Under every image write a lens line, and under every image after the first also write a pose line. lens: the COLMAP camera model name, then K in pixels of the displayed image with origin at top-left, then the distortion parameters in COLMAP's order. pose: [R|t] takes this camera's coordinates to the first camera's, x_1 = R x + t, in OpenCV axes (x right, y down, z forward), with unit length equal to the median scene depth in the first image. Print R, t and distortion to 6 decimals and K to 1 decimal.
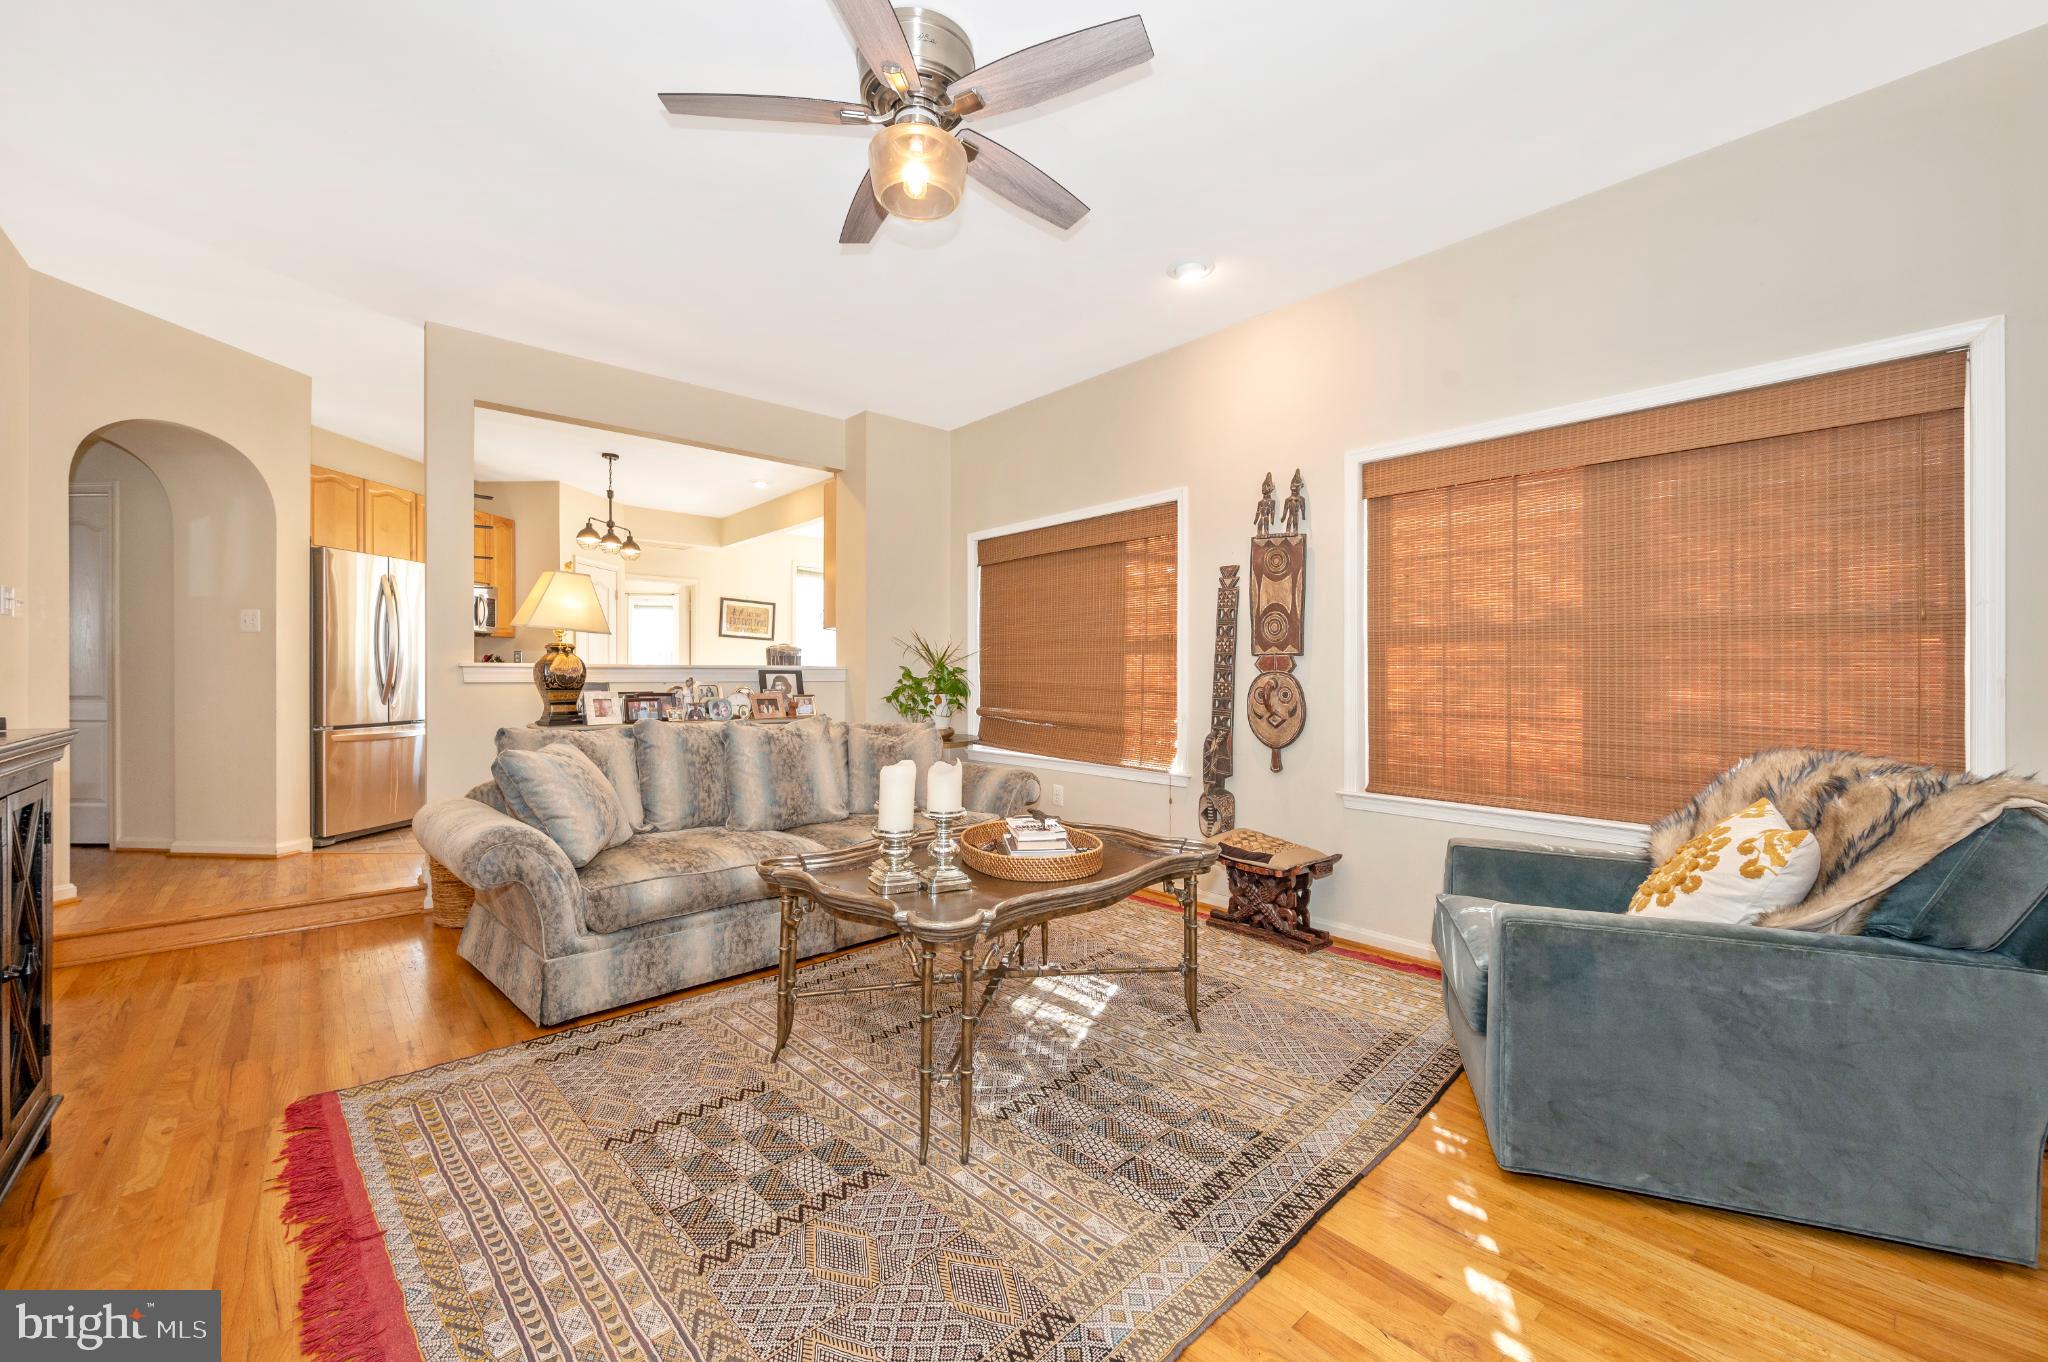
lens RADIAL K [[816.9, 0, 1024.0], [0, 816.9, 681.0], [0, 0, 1]] dist [0.000140, 0.000456]
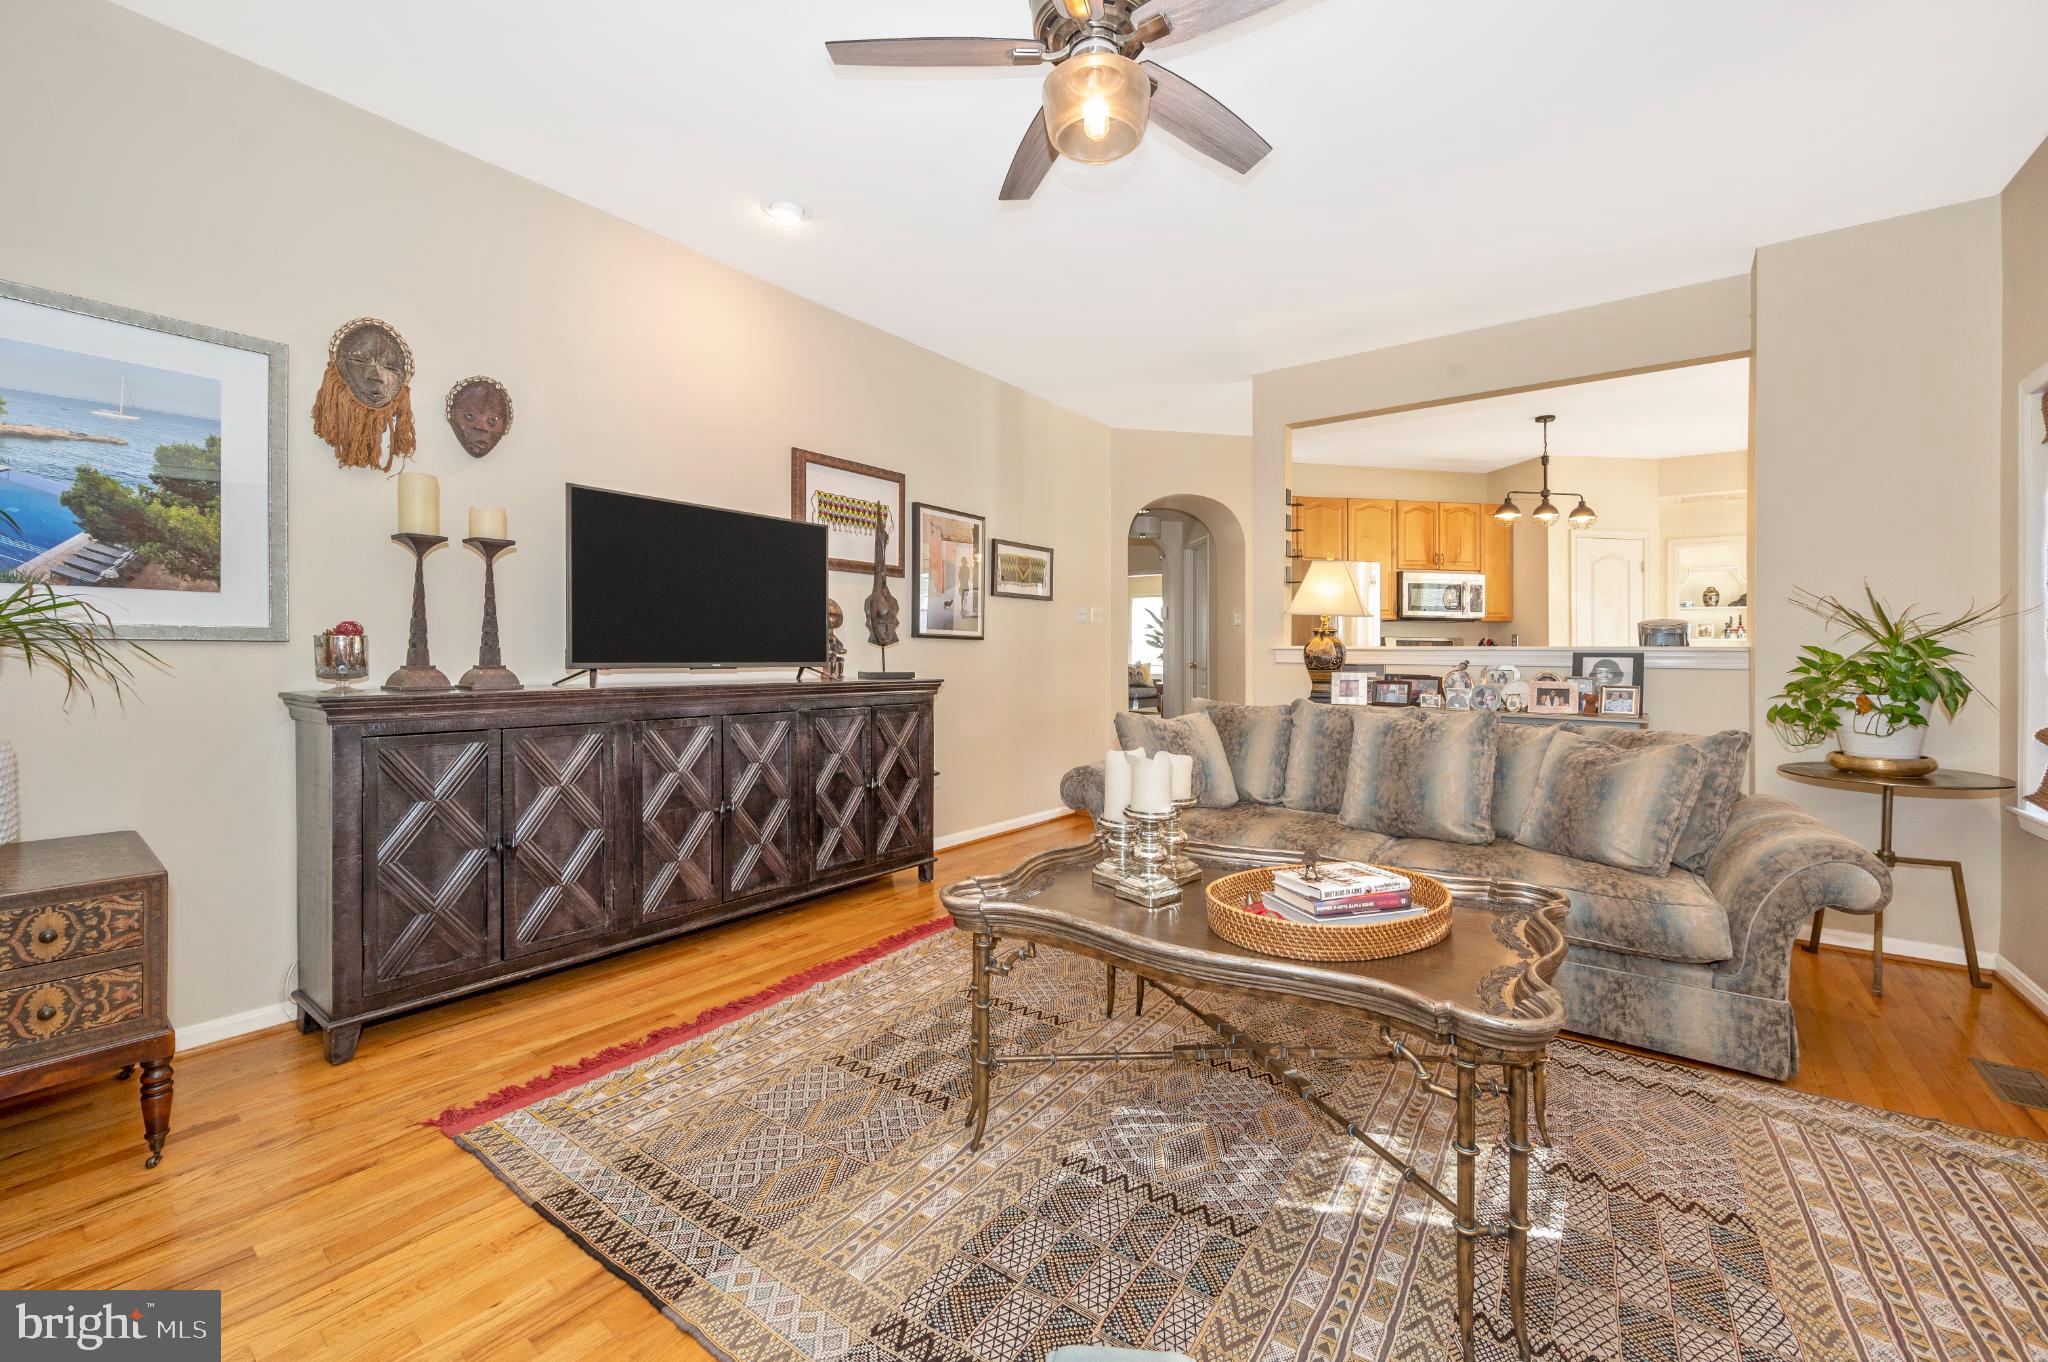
lens RADIAL K [[807.1, 0, 1036.4], [0, 807.1, 673.4], [0, 0, 1]] dist [-0.004093, -0.000184]
pose [[0.202373, 0.026044, -0.978962, 0.457311], [-0.017966, 0.999577, 0.022878, -0.002474], [0.979144, 0.012958, 0.202756, 0.455393]]
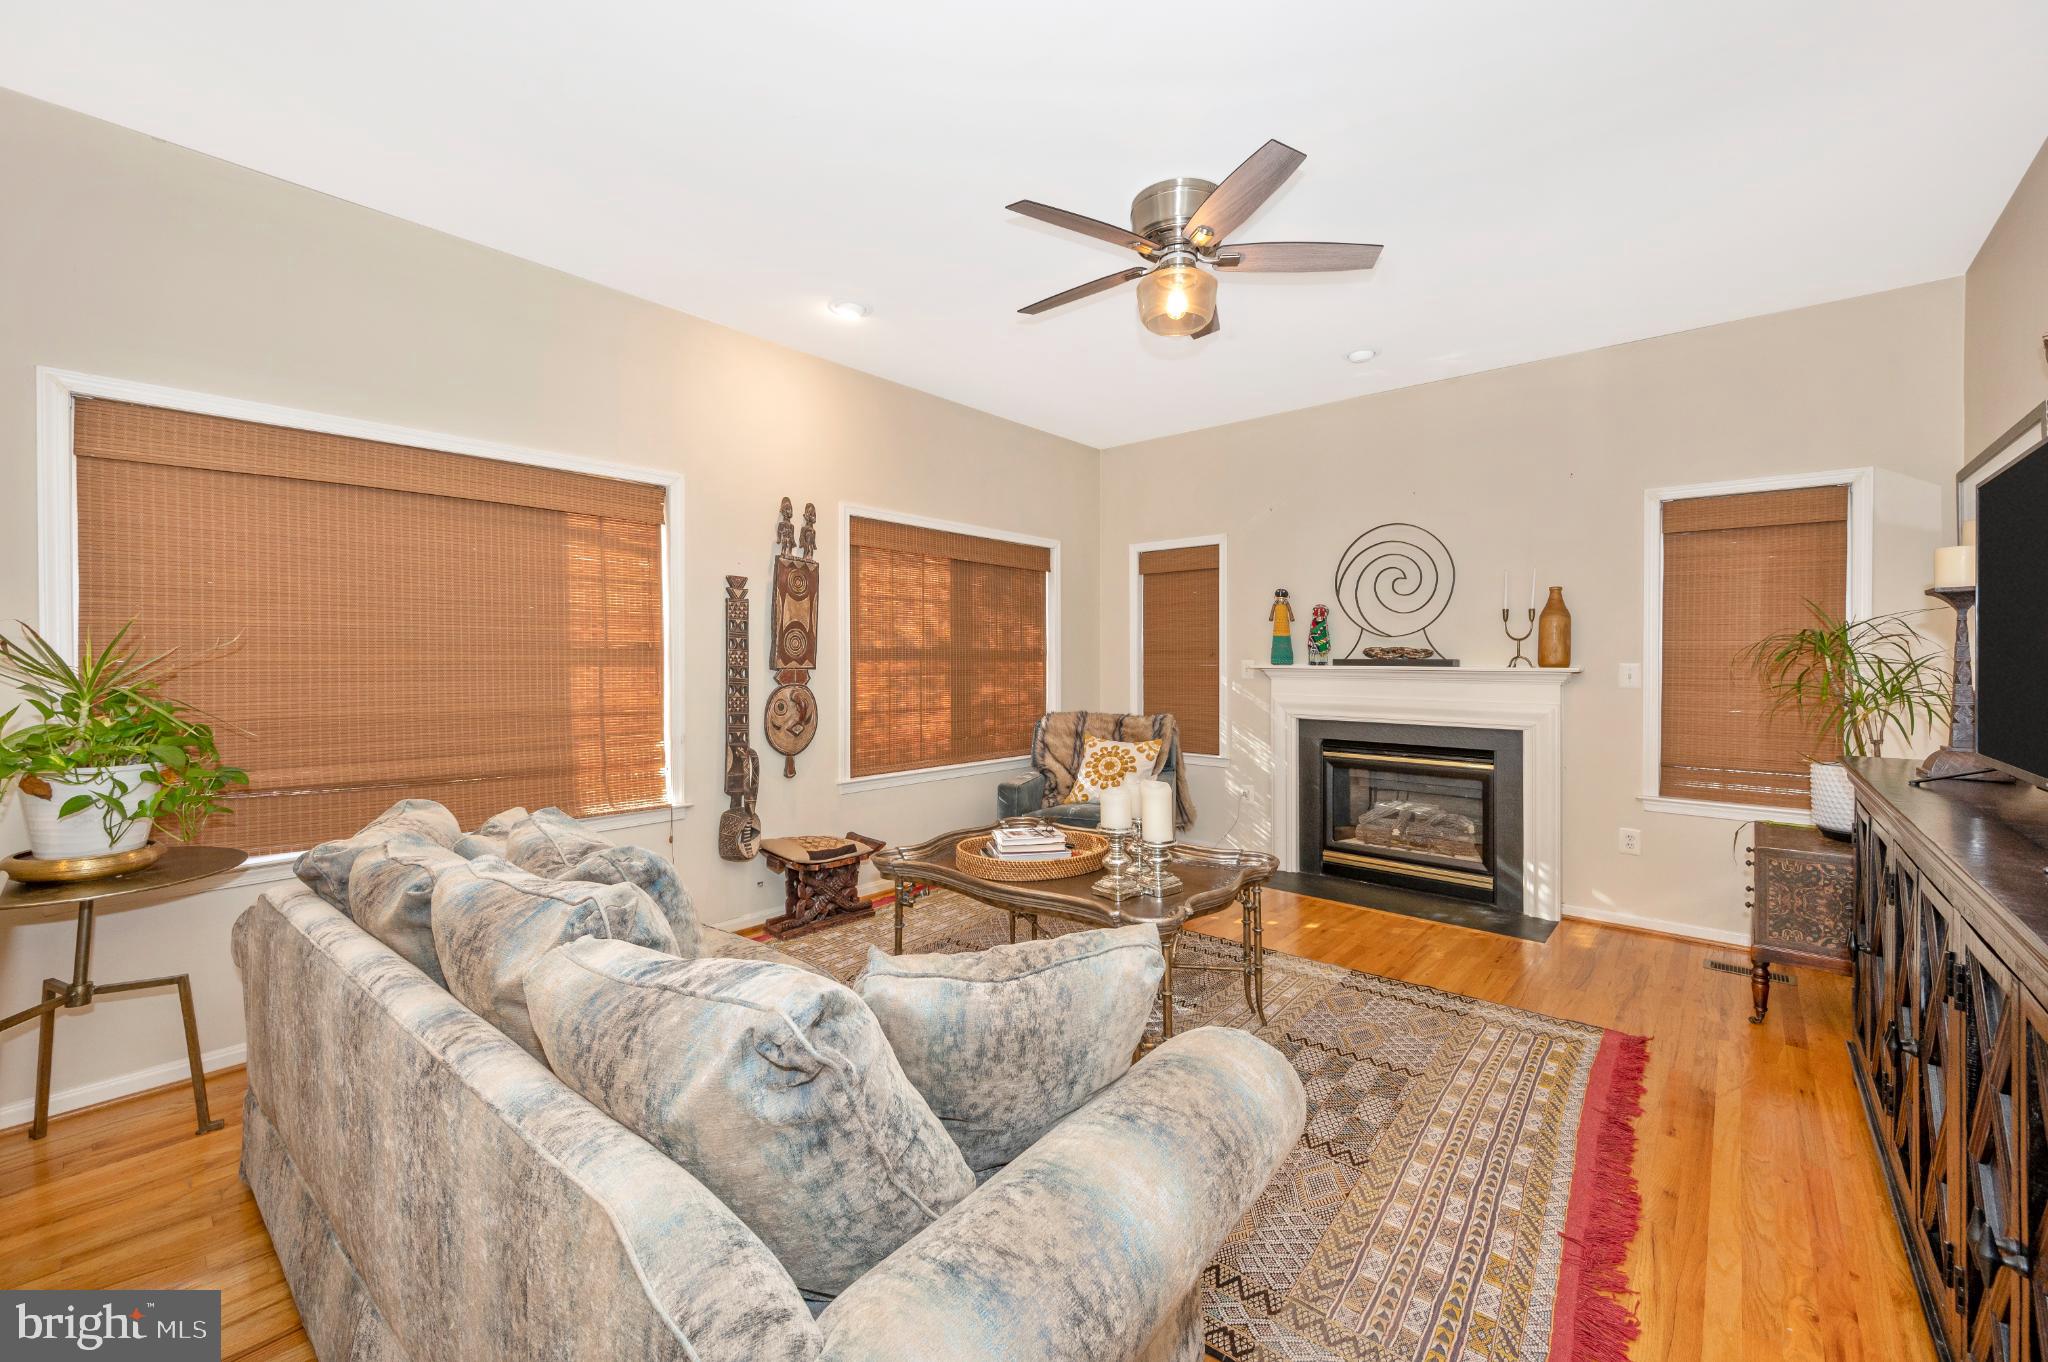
lens RADIAL K [[819.1, 0, 1021.6], [0, 819.1, 655.4], [0, 0, 1]] dist [0.001350, 0.000345]
pose [[-0.128517, -0.005305, 0.991693, -0.823351], [0.001889, 0.999983, 0.005595, -0.056248], [-0.991706, 0.002593, -0.128504, 0.859155]]
